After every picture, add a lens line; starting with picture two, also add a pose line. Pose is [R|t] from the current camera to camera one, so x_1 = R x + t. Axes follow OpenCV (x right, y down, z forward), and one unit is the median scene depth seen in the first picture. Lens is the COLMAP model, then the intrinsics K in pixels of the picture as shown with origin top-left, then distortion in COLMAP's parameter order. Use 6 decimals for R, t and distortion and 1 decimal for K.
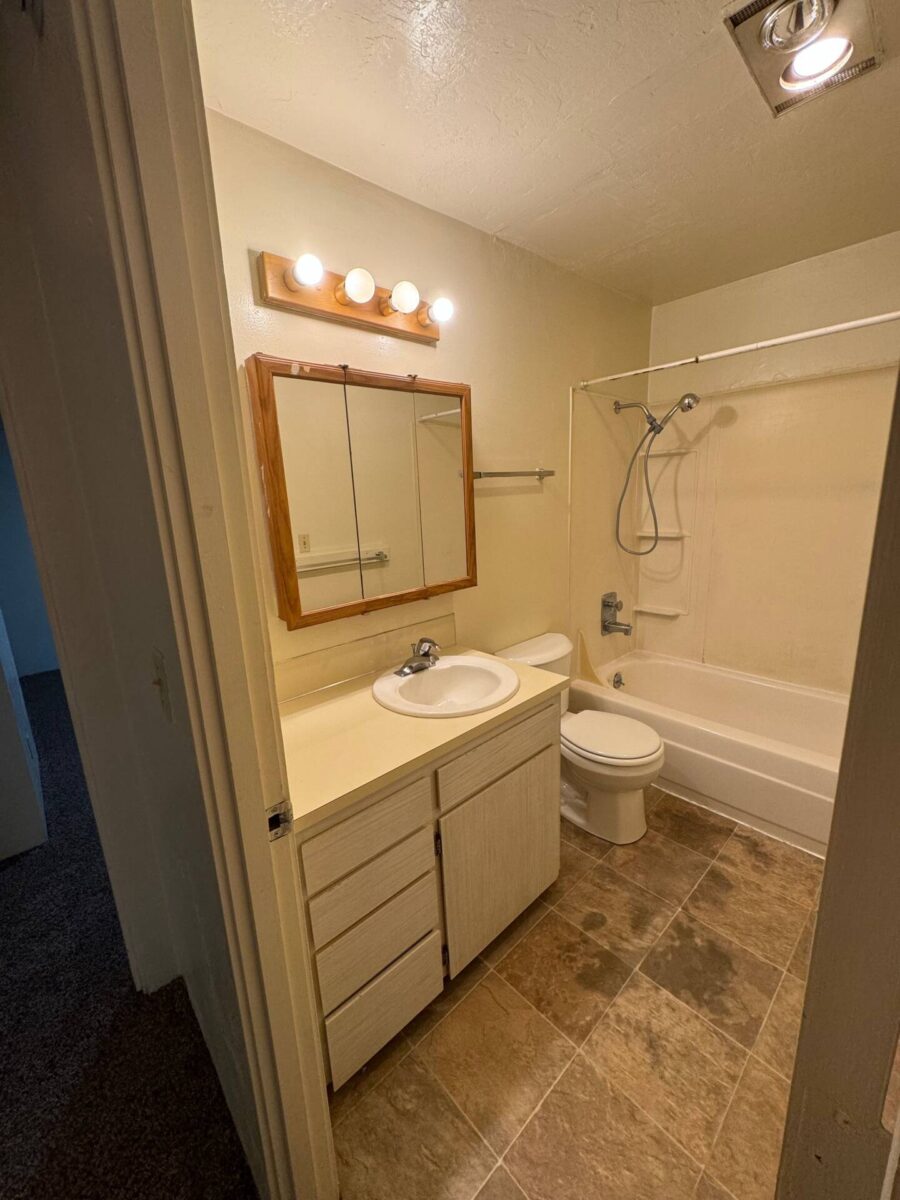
lens RADIAL K [[478.1, 0, 451.4], [0, 478.1, 598.5], [0, 0, 1]] dist [-0.002177, 0.000282]
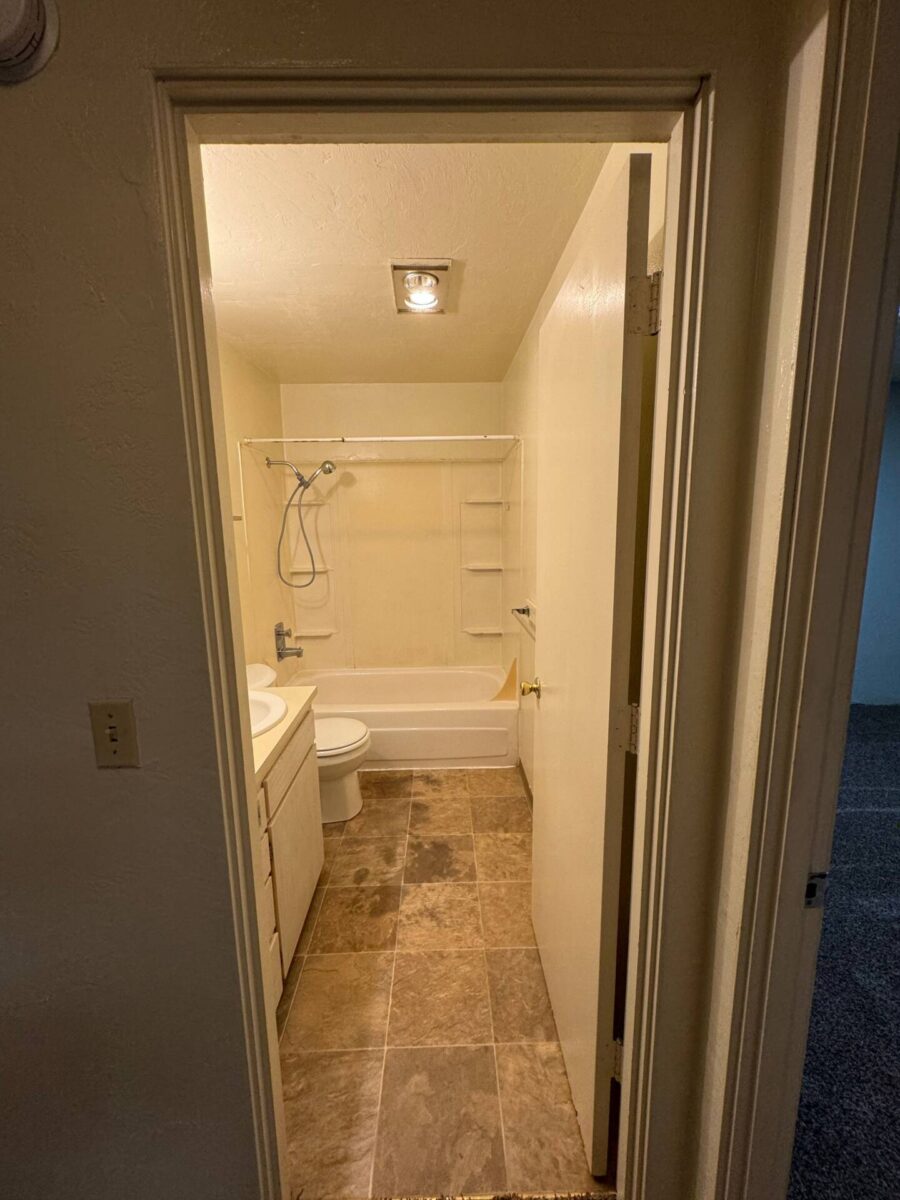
lens RADIAL K [[478.1, 0, 451.4], [0, 478.1, 598.5], [0, 0, 1]] dist [-0.002177, 0.000282]
pose [[0.656868, -0.090695, 0.748531, -0.421479], [0.152189, 0.988255, -0.013811, 0.014763], [-0.738487, 0.122991, 0.662956, -0.090919]]
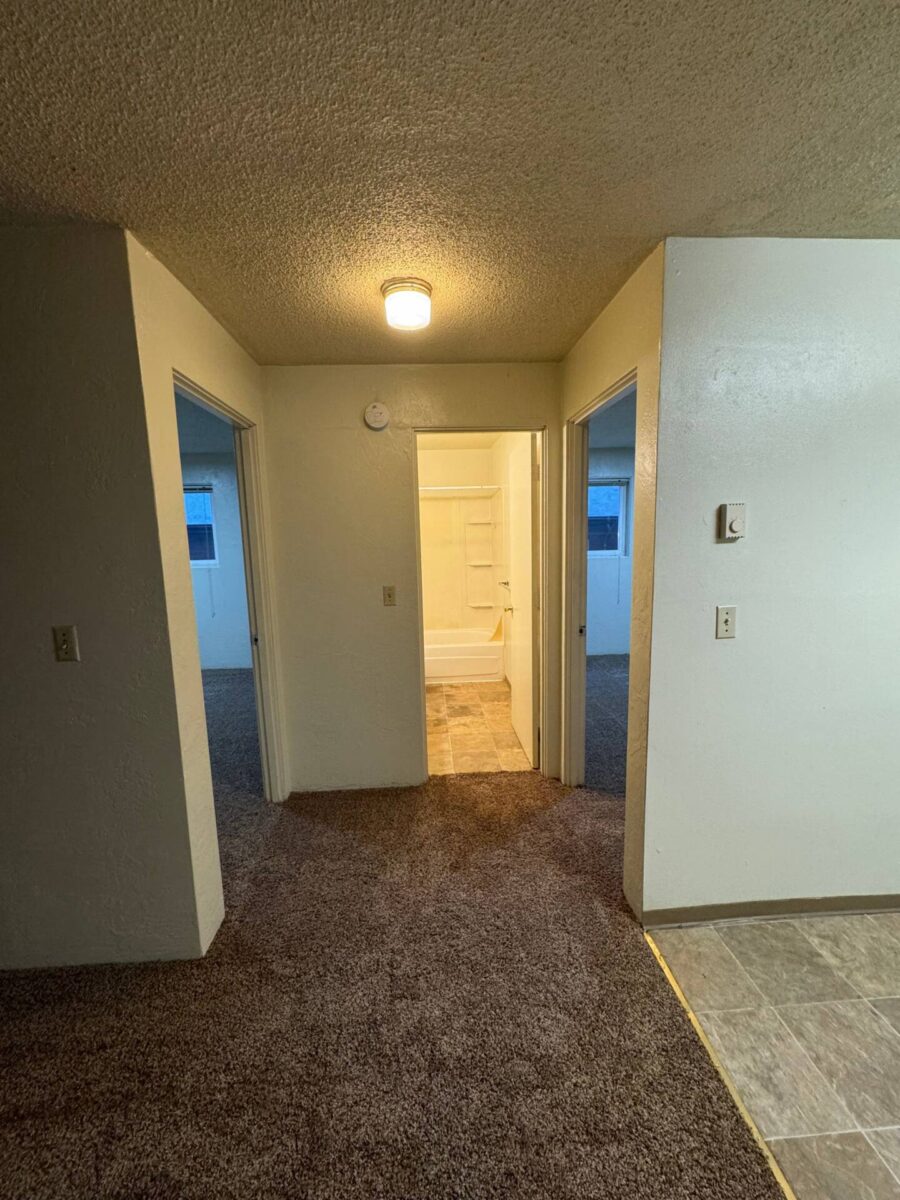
lens RADIAL K [[478.1, 0, 451.4], [0, 478.1, 598.5], [0, 0, 1]] dist [-0.002177, 0.000282]
pose [[0.630840, -0.078768, 0.771904, -1.472227], [0.168693, 0.984960, -0.037356, 0.202963], [-0.757353, 0.153781, 0.634640, -0.749832]]
